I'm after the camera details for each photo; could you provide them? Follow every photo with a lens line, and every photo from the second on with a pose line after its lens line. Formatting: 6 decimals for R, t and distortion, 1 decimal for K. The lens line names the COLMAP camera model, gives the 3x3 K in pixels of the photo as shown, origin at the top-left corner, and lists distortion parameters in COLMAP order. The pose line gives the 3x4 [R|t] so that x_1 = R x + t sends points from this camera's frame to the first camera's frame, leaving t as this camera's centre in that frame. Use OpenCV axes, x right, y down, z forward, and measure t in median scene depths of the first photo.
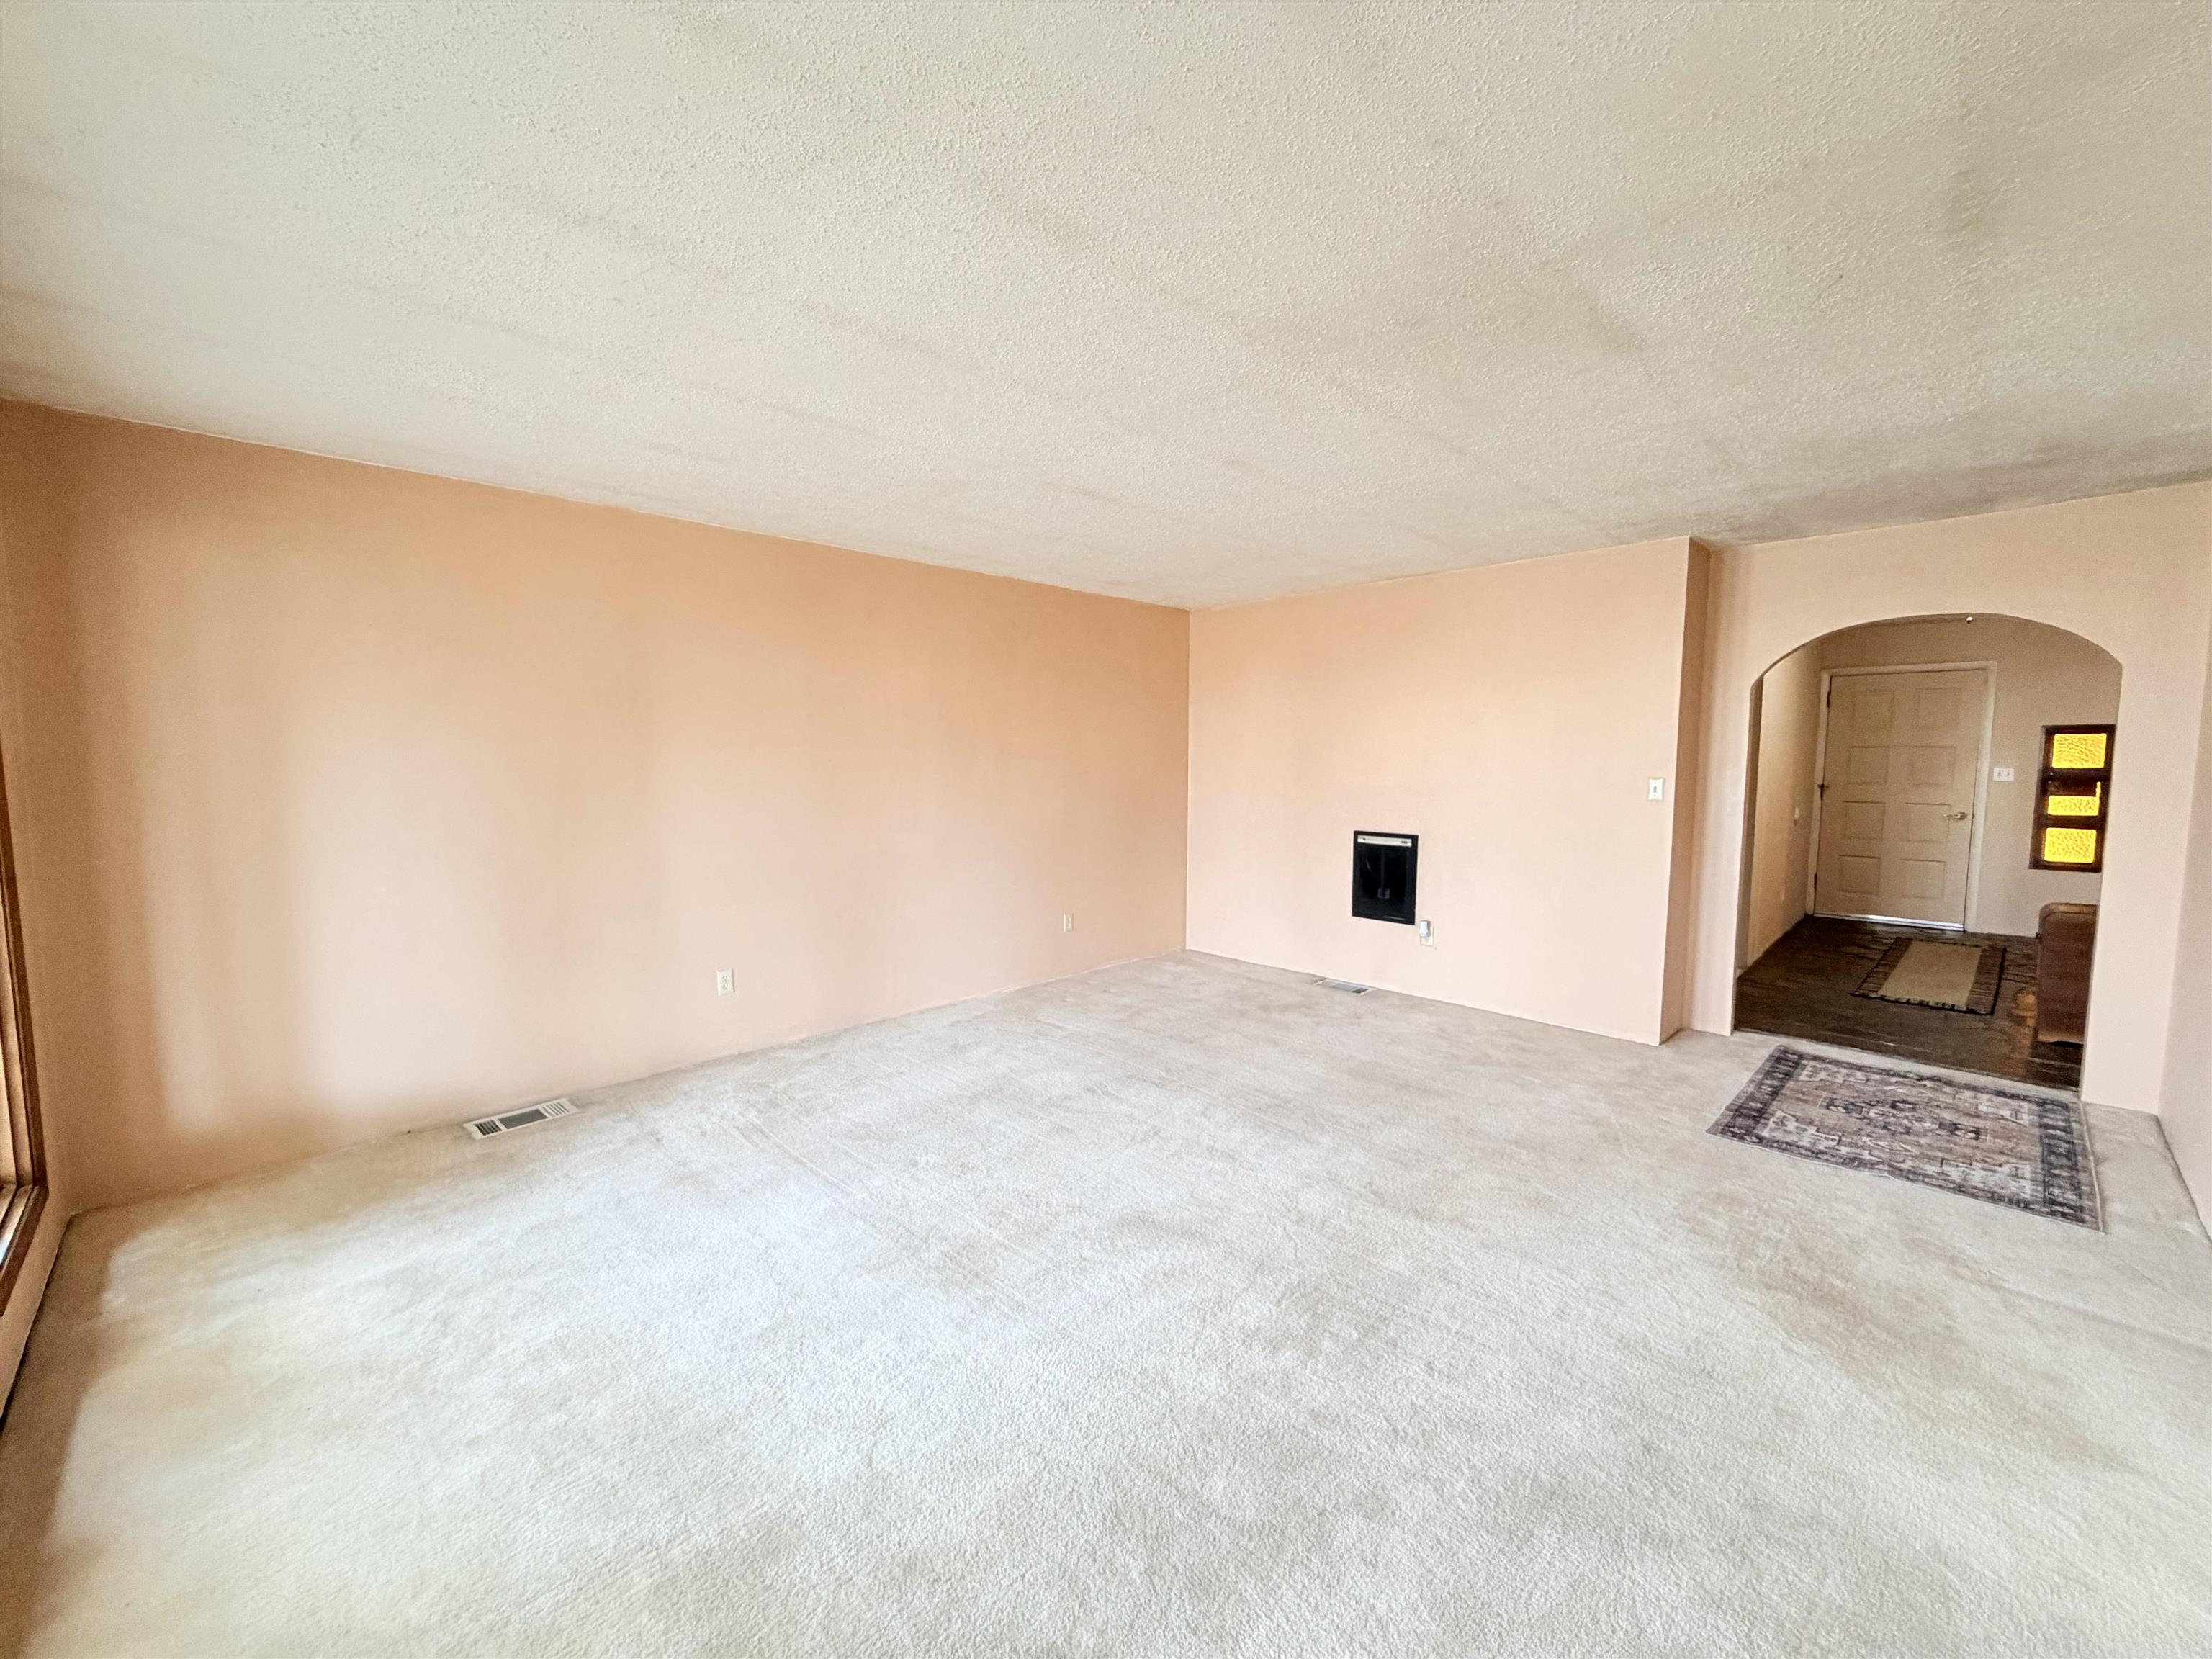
lens RADIAL K [[883.1, 0, 1104.5], [0, 883.1, 830.9], [0, 0, 1]] dist [0.002761, -0.000052]
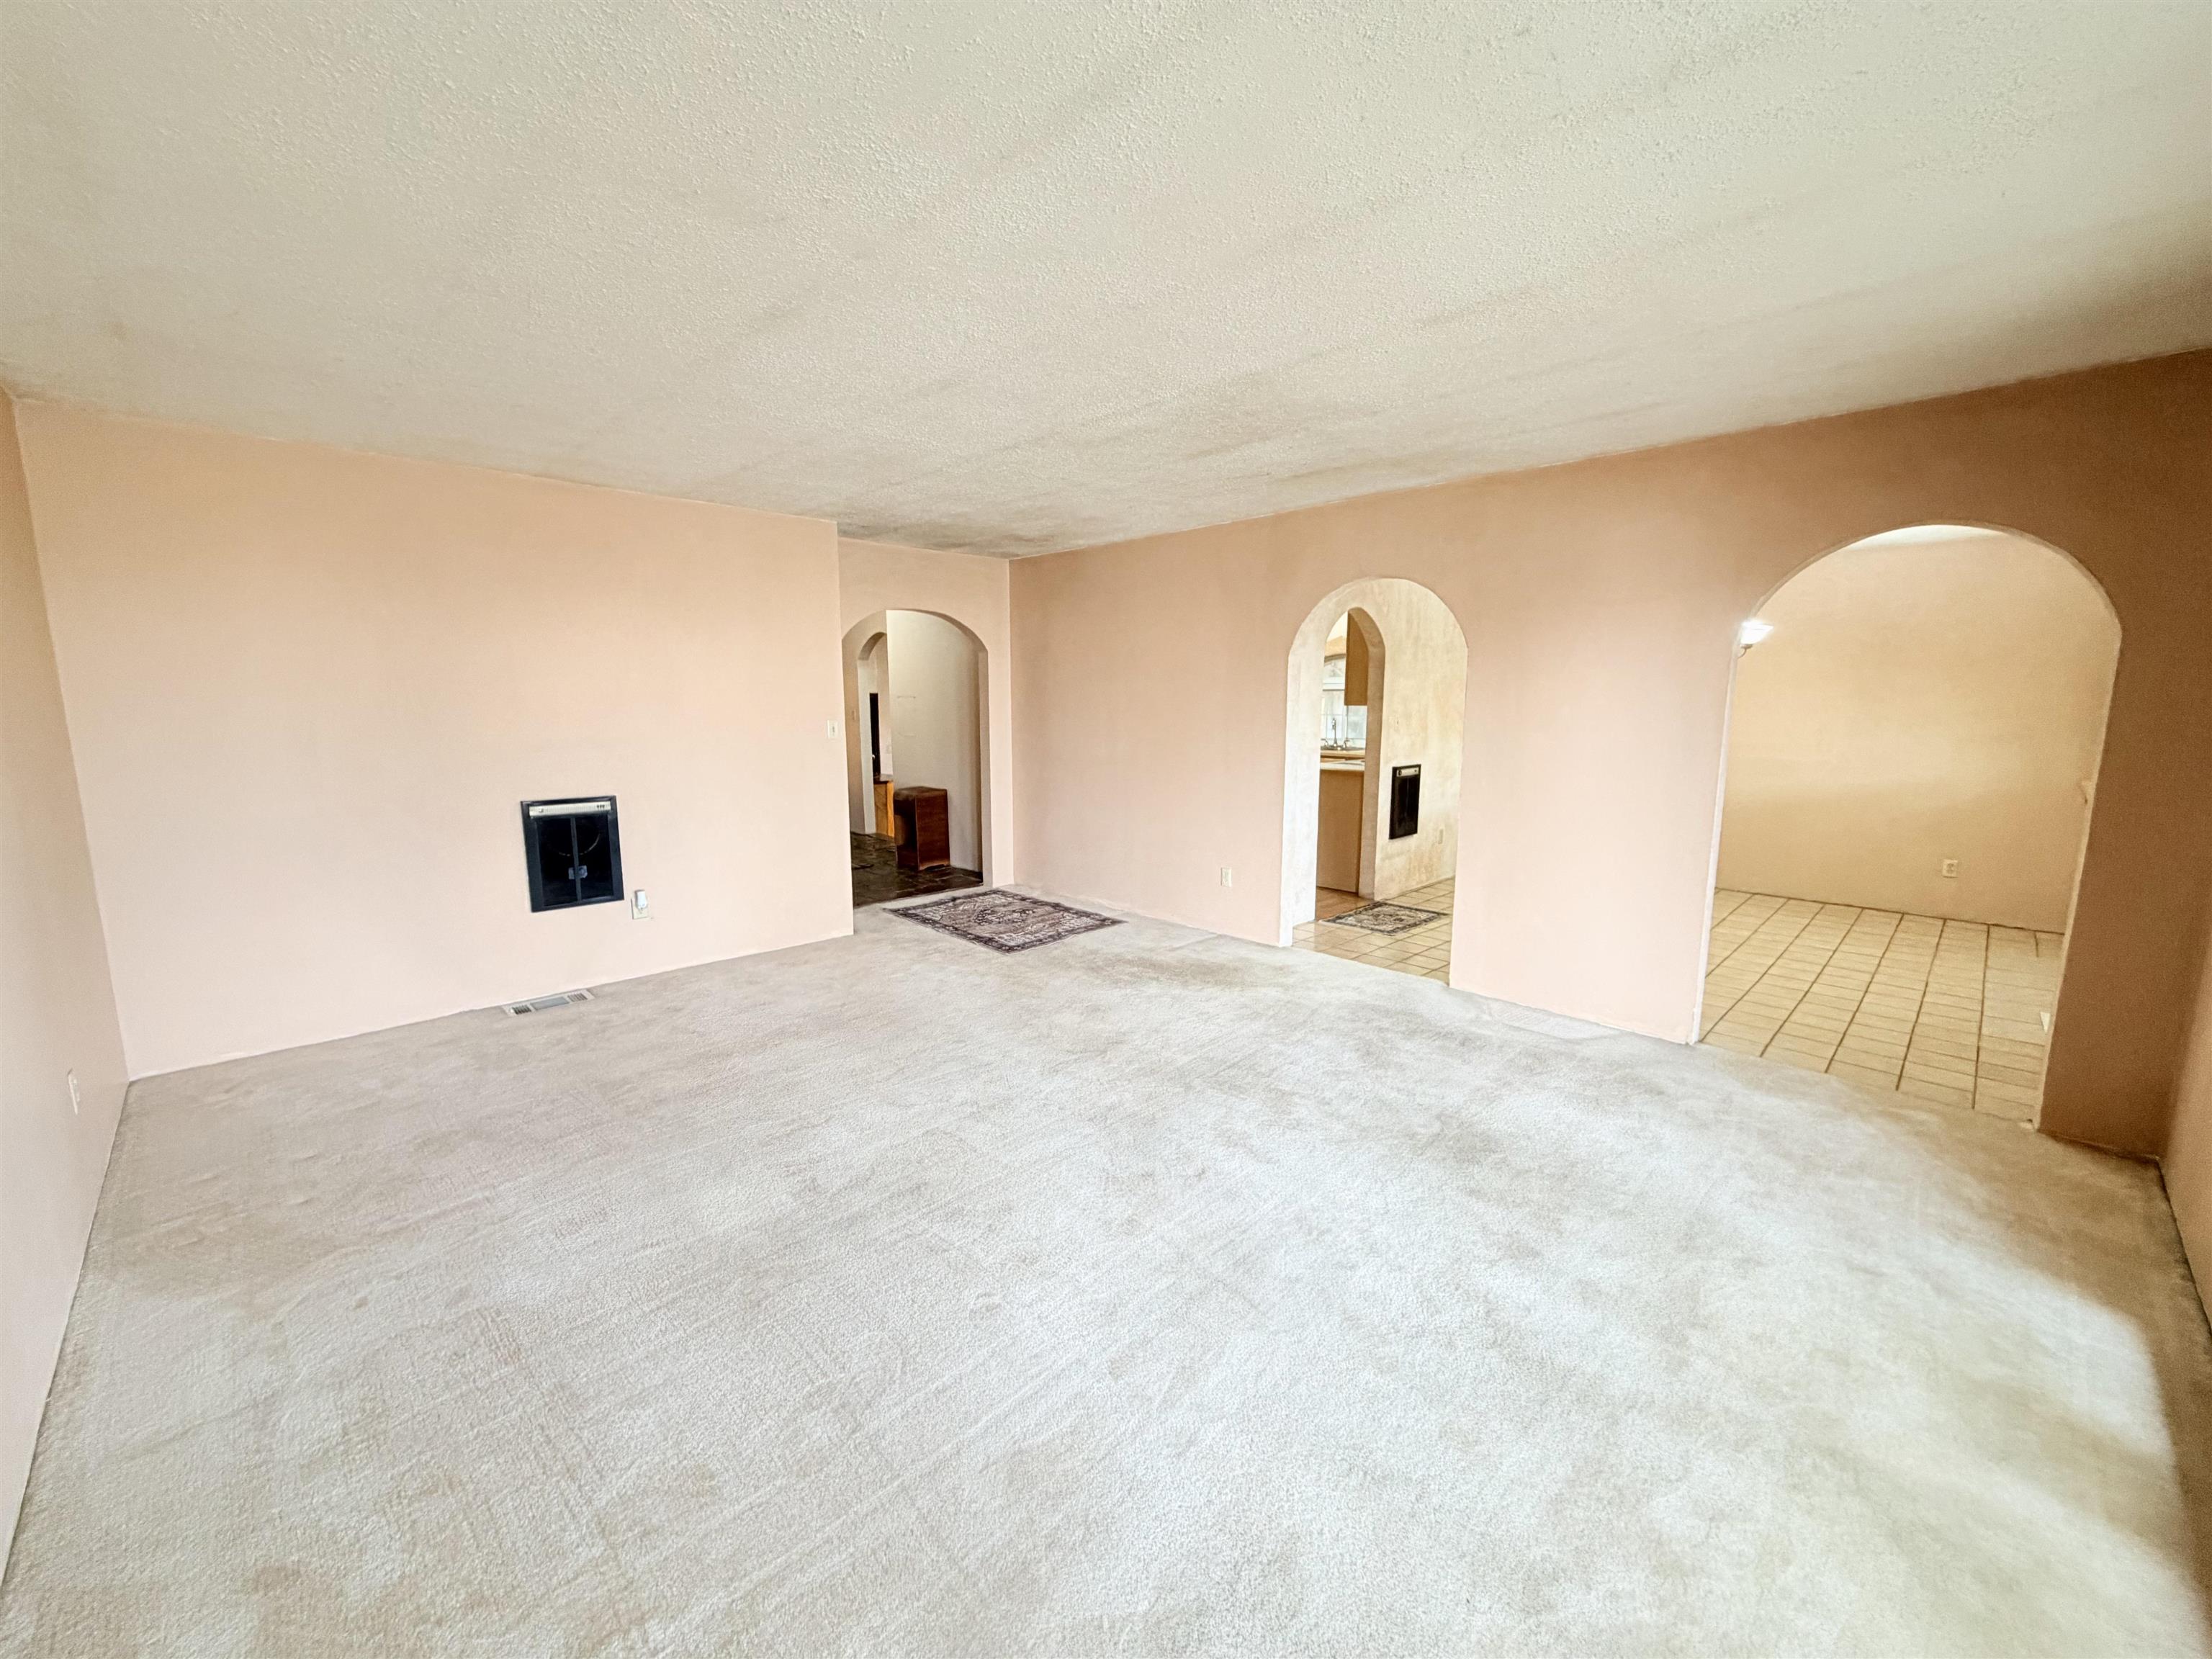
lens RADIAL K [[879.2, 0, 1103.8], [0, 879.2, 830.9], [0, 0, 1]] dist [0.000351, -0.000404]
pose [[-0.001930, -0.149684, 0.988732, -0.699459], [0.084992, 0.985132, 0.149305, -0.068536], [-0.996380, 0.084322, 0.010820, 0.732164]]
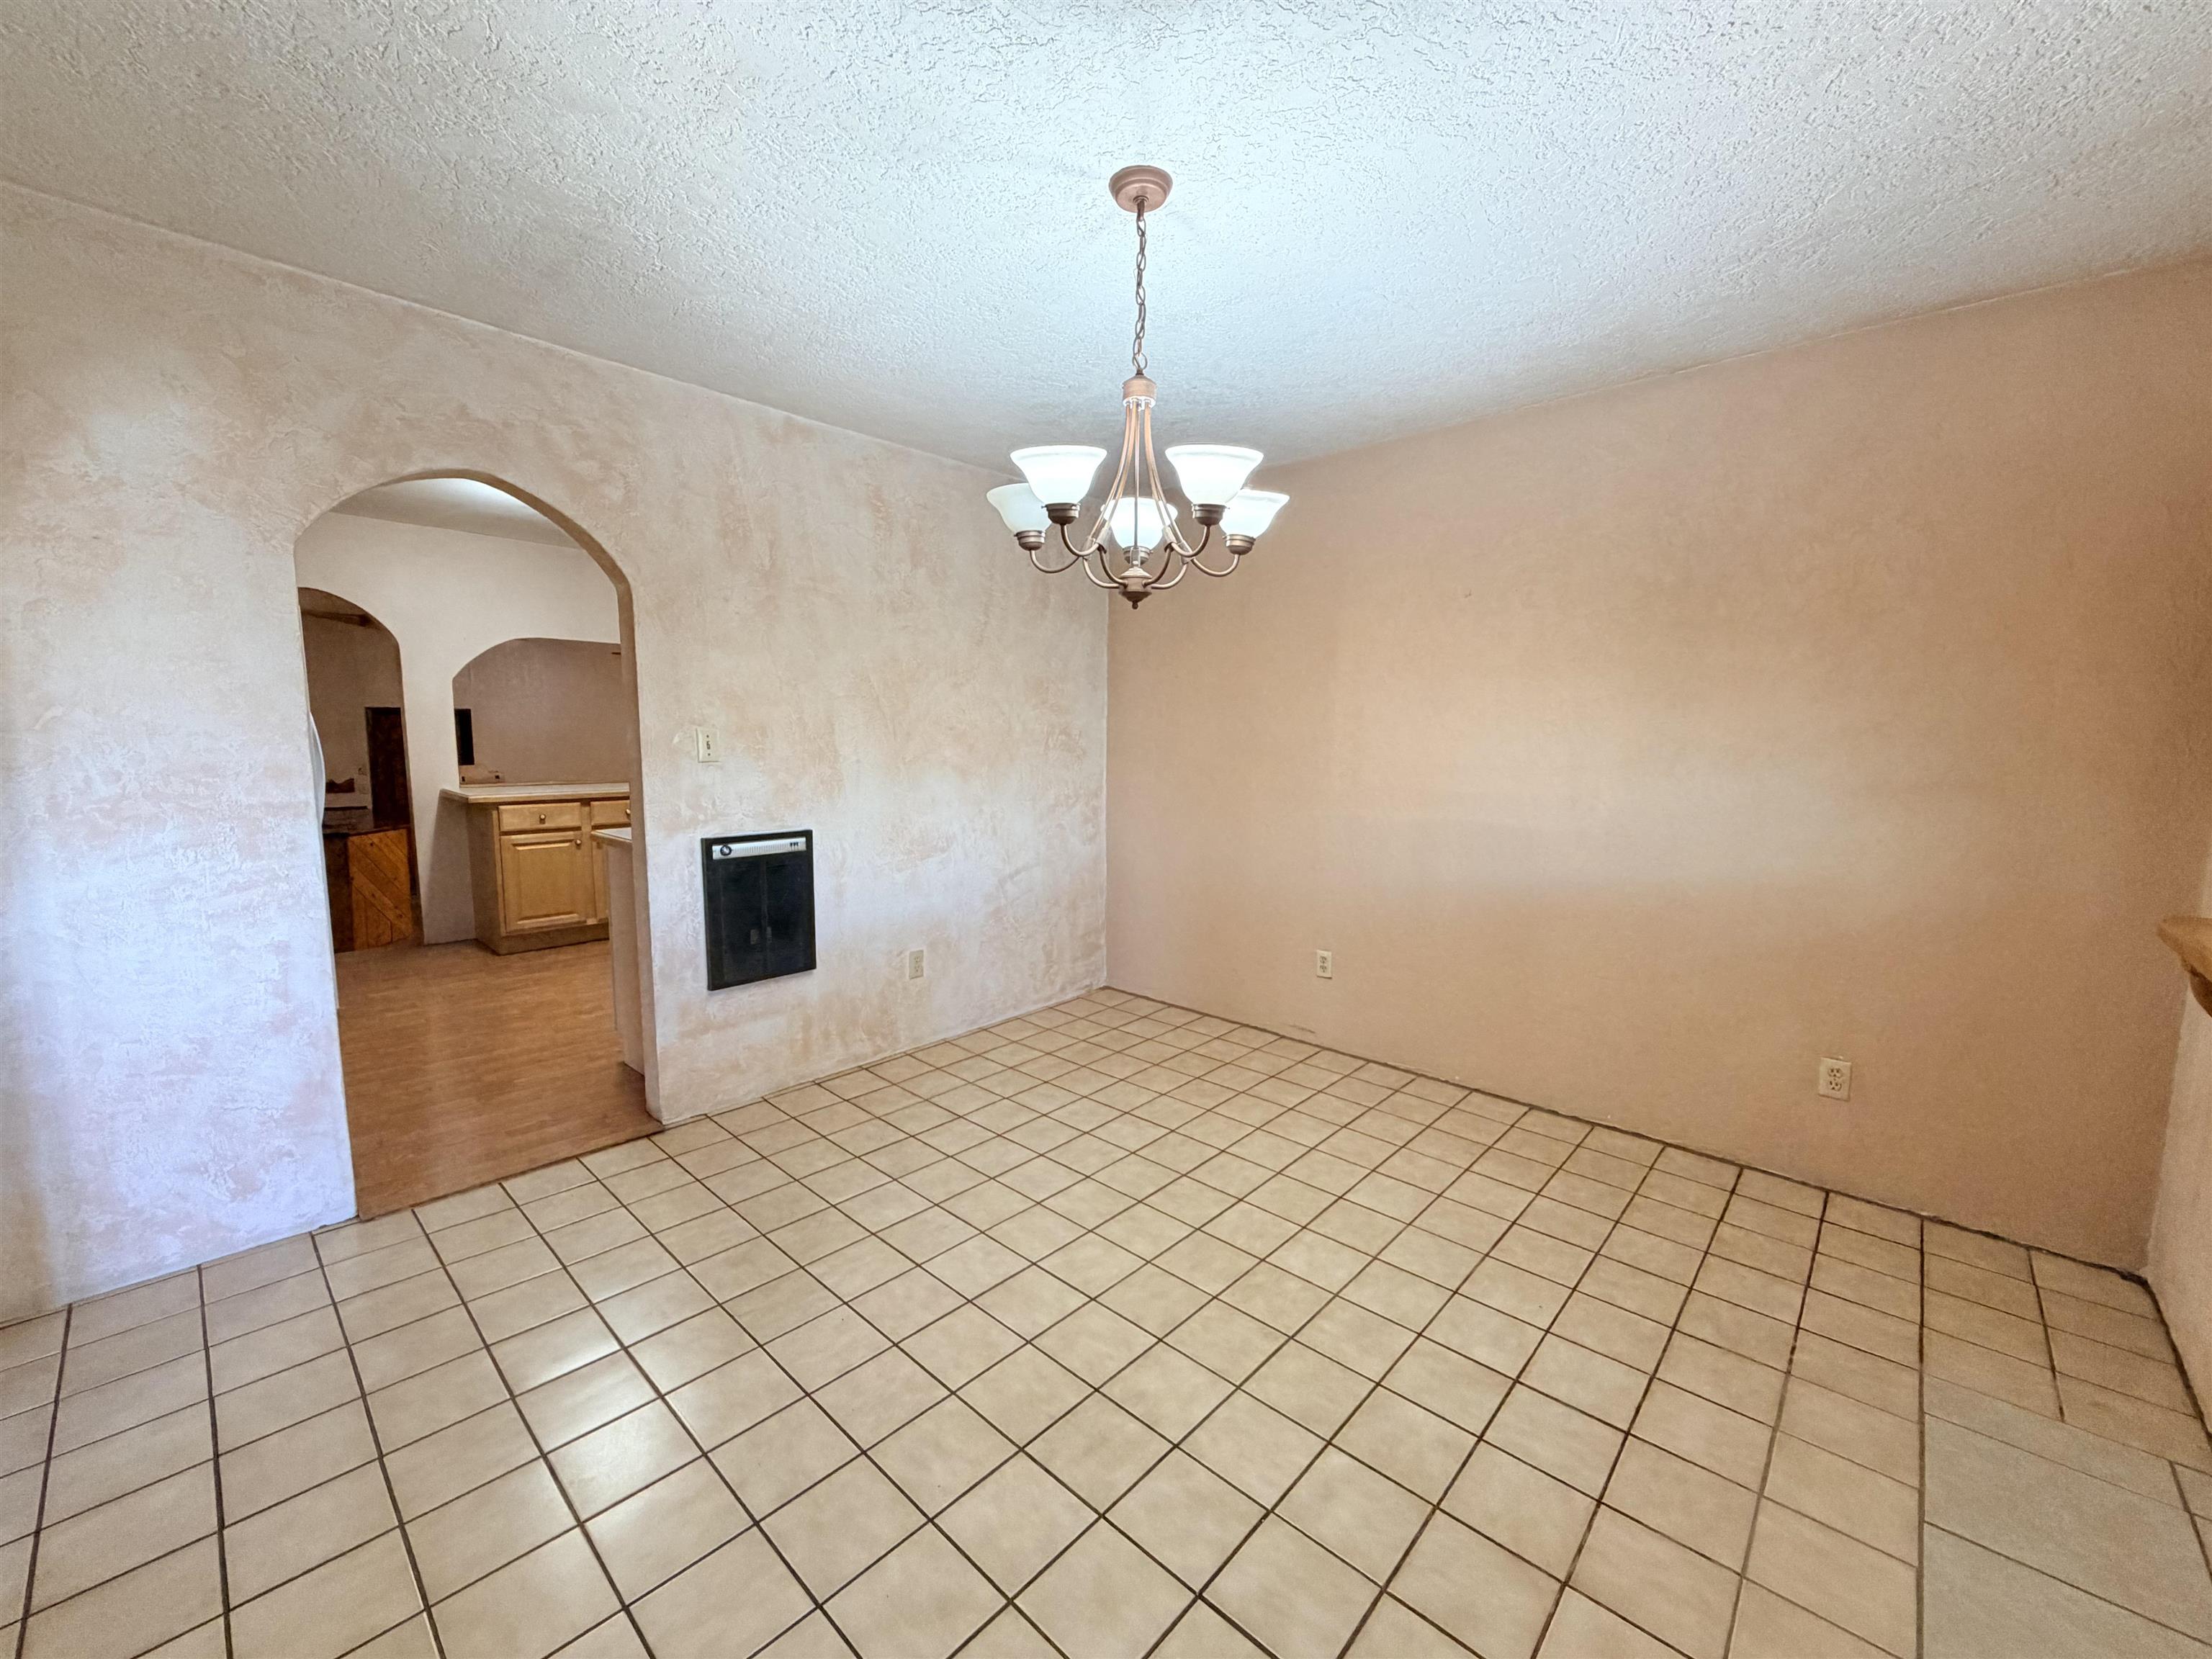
lens RADIAL K [[879.2, 0, 1103.8], [0, 879.2, 830.9], [0, 0, 1]] dist [0.000351, -0.000404]
pose [[-0.046198, -0.113539, 0.992459, 0.207240], [0.076608, 0.990191, 0.116846, 0.041879], [-0.995990, 0.081429, -0.037047, -0.174766]]
